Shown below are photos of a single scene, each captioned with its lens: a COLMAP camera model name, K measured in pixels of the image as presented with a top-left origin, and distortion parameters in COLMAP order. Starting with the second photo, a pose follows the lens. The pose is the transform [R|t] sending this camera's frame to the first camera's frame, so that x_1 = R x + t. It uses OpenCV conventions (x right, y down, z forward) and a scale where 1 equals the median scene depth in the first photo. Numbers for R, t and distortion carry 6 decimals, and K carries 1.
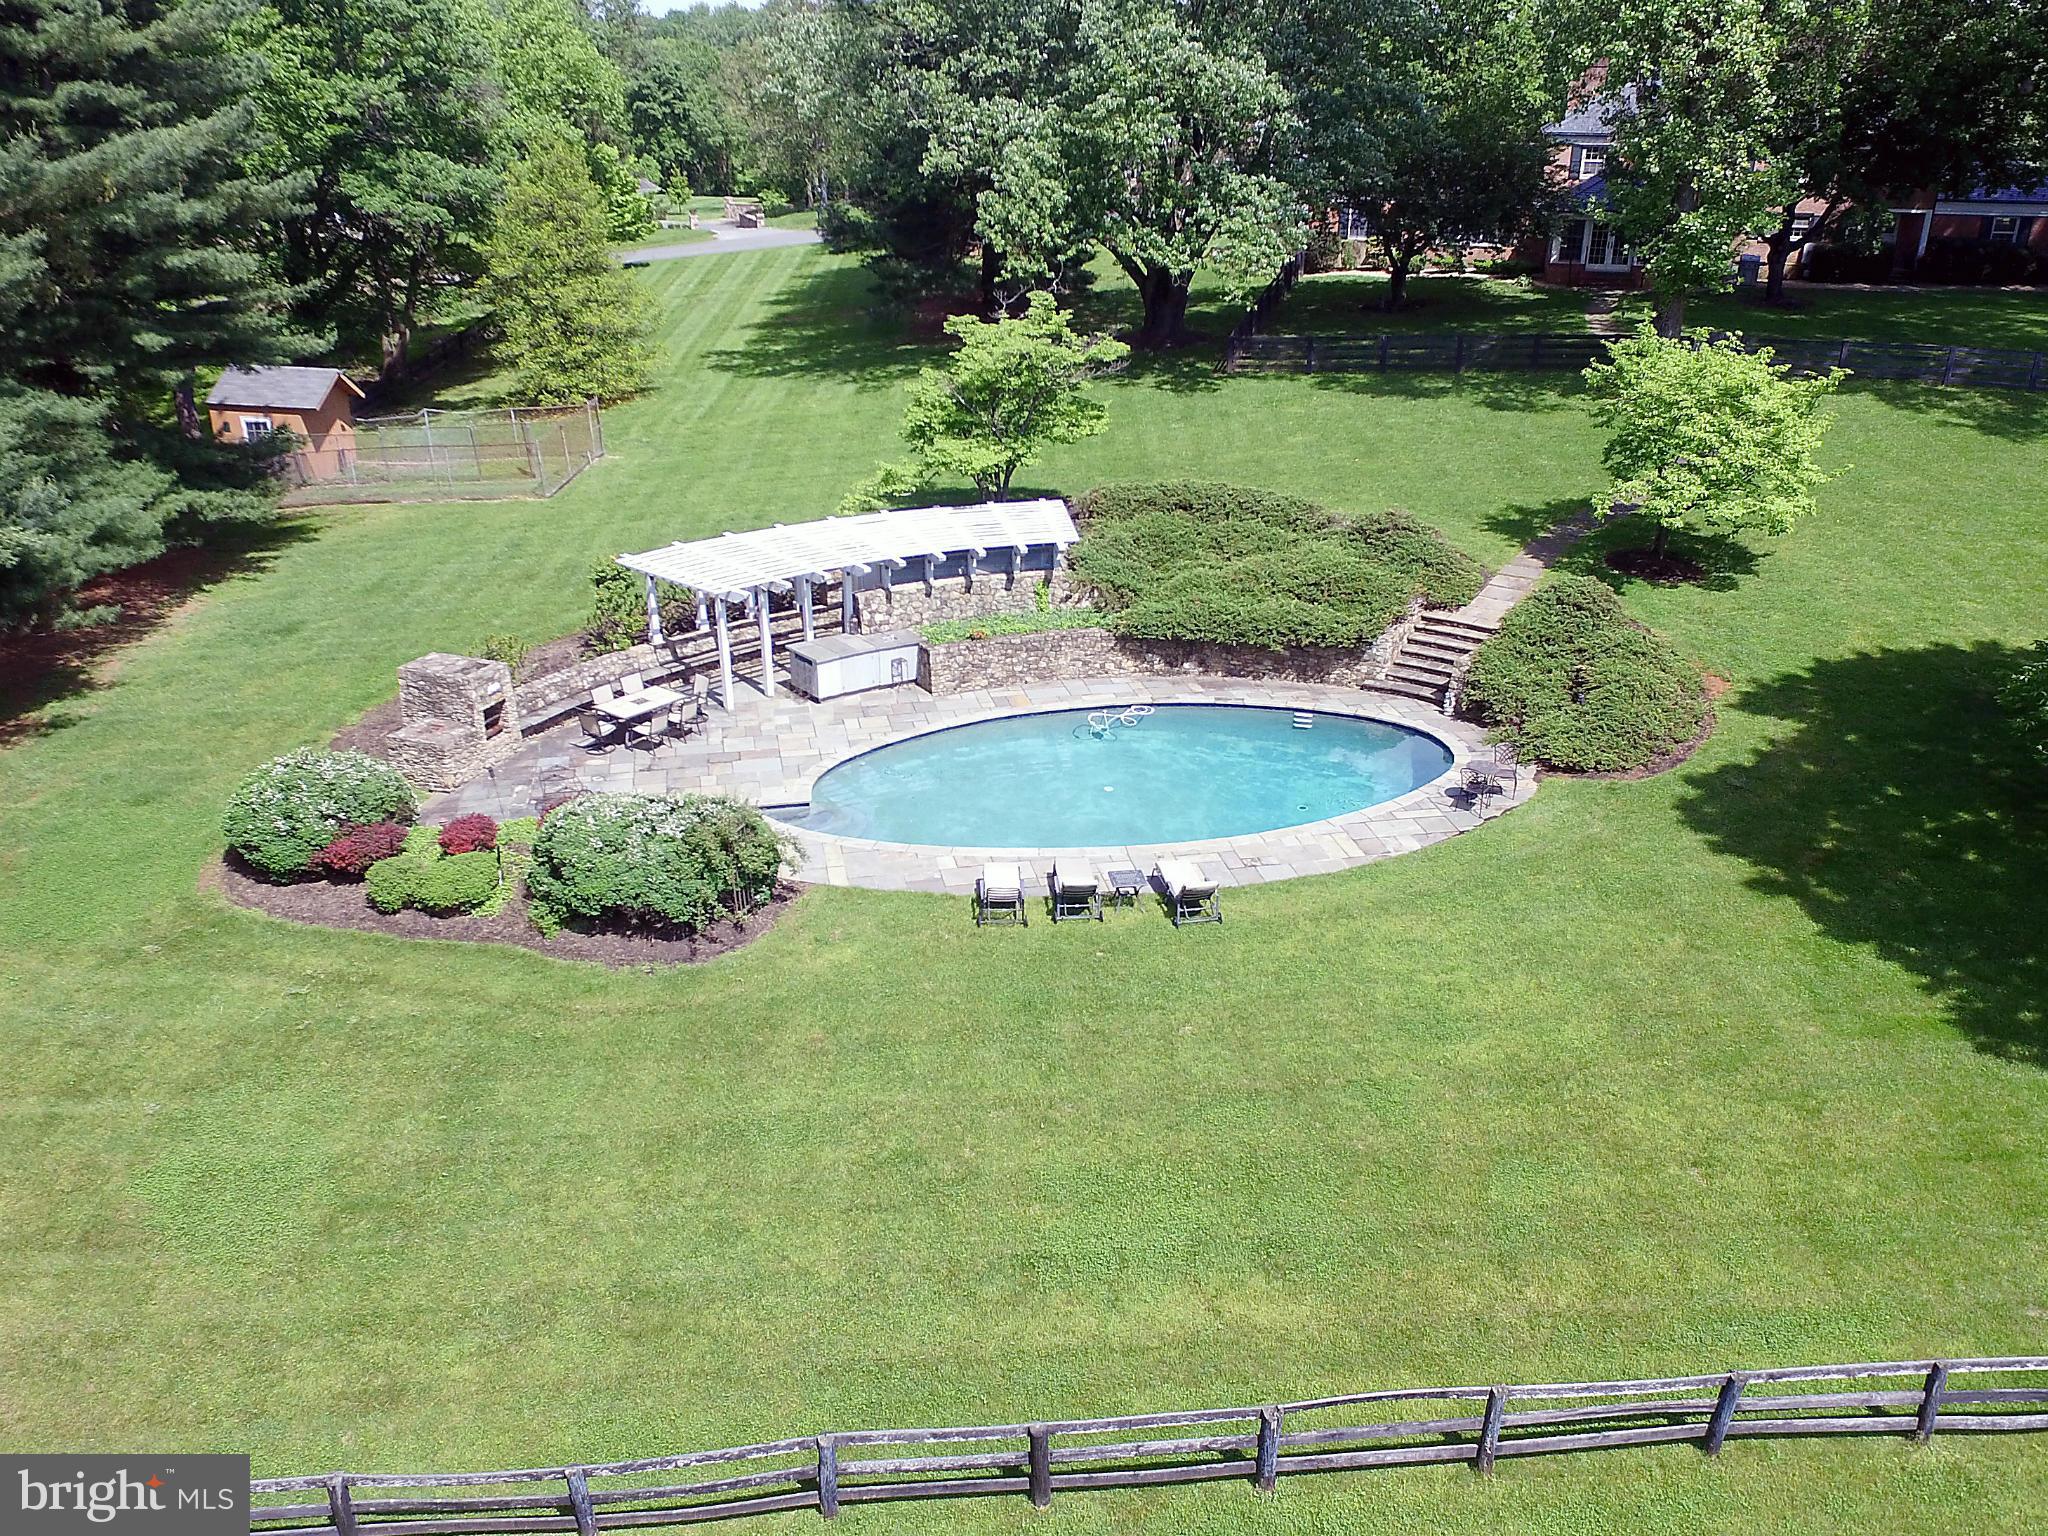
lens RADIAL K [[1772.9, 0, 1024.0], [0, 1772.9, 768.0], [0, 0, 1]] dist [-0.010231, 0.003555]
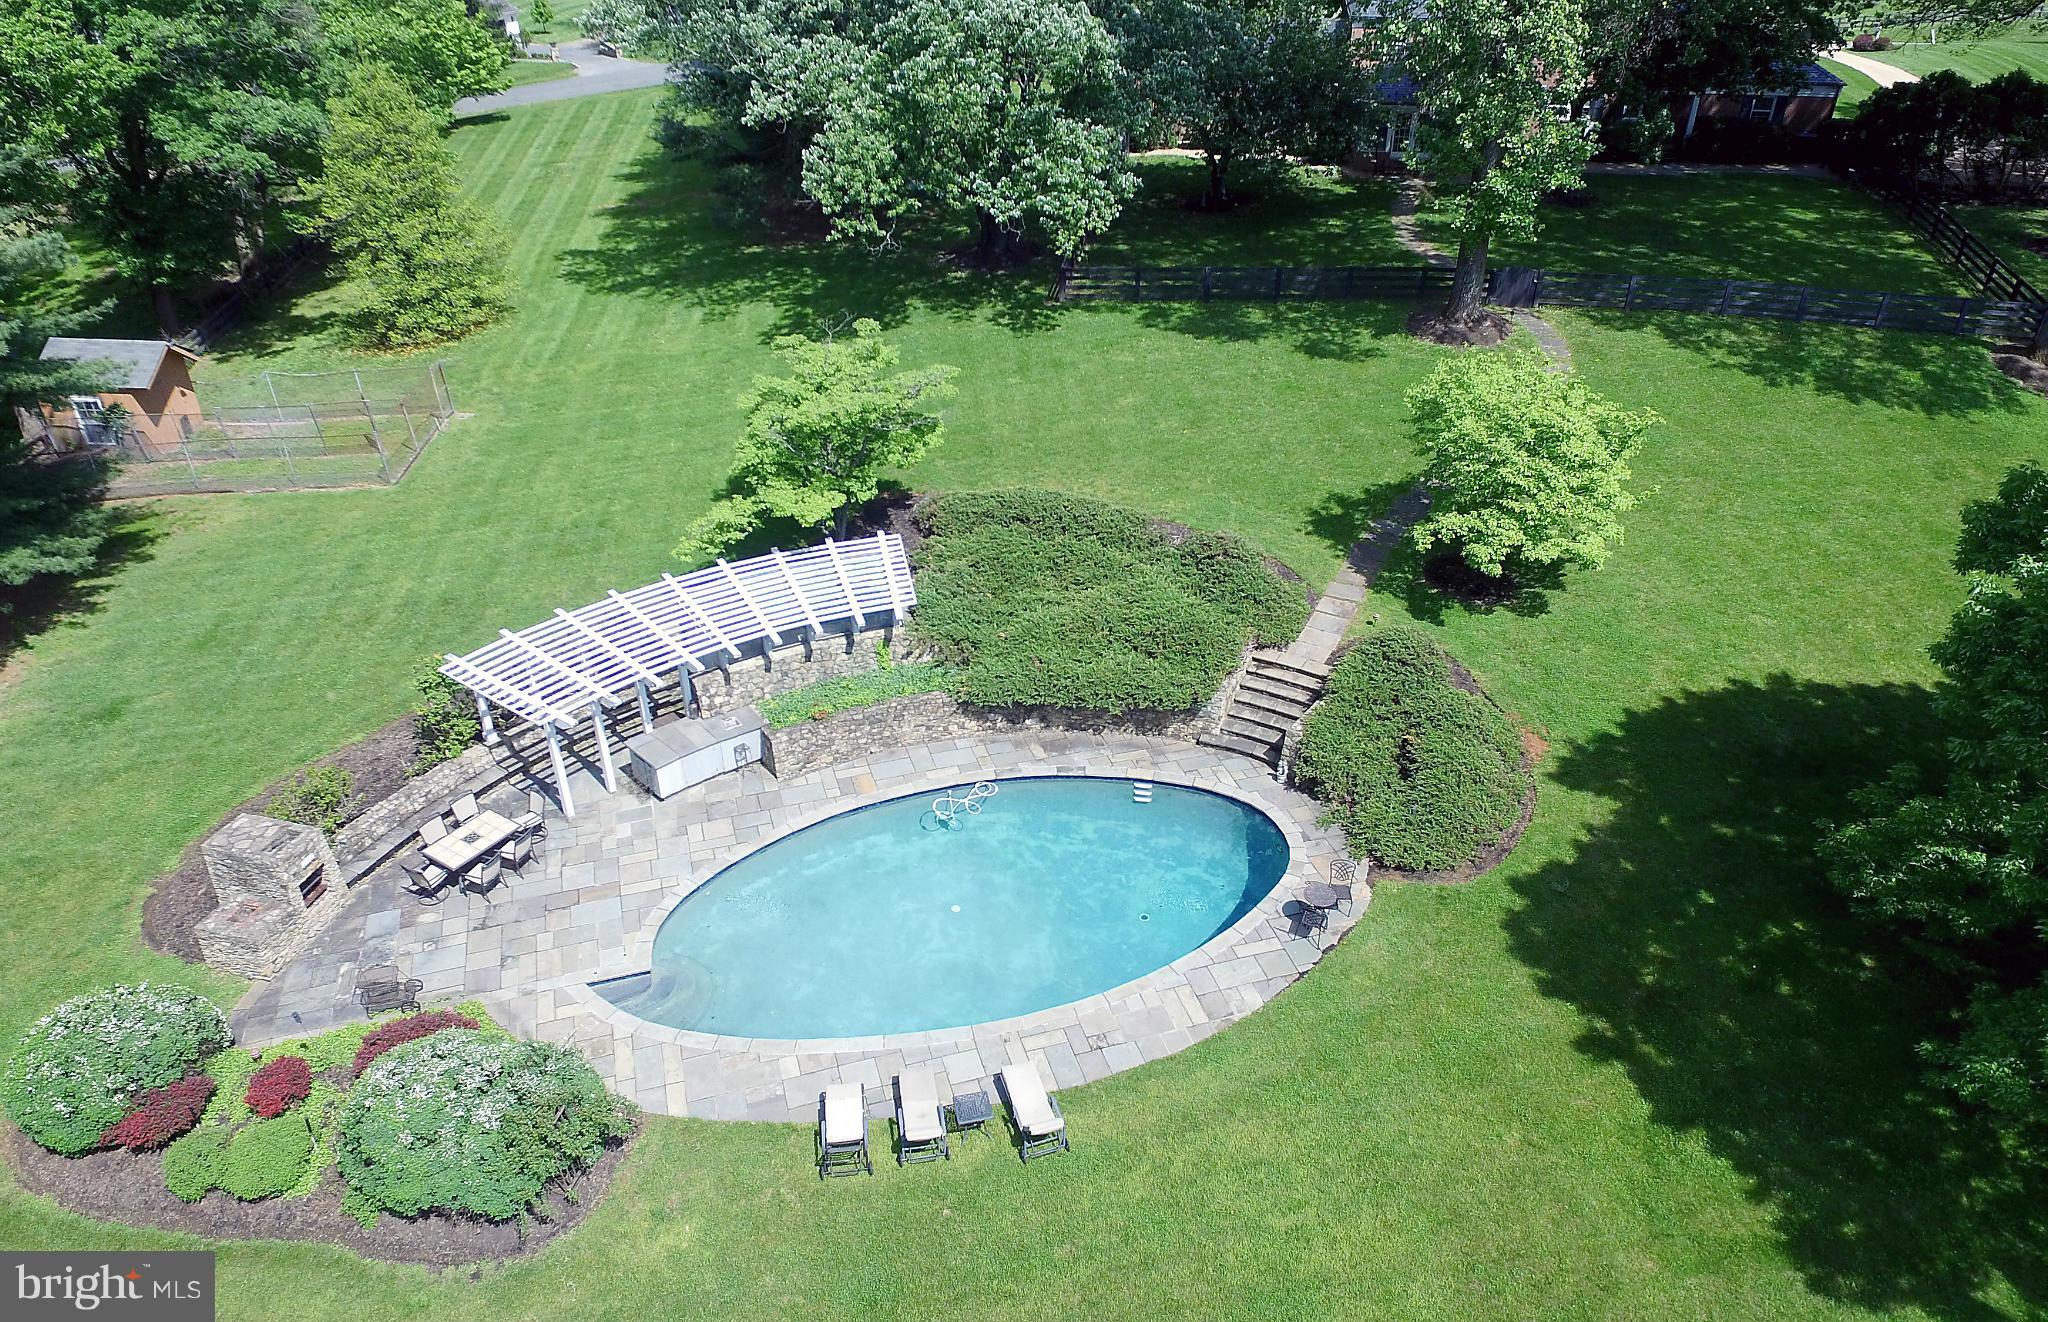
lens RADIAL K [[1396.7, 0, 1058.8], [0, 1396.7, 536.8], [0, 0, 1]] dist [-0.011069, 0.009586]
pose [[0.994386, -0.057727, 0.088679, 0.044020], [0.043008, 0.986223, 0.159732, -0.292189], [-0.096678, -0.155021, 0.983169, 0.224020]]
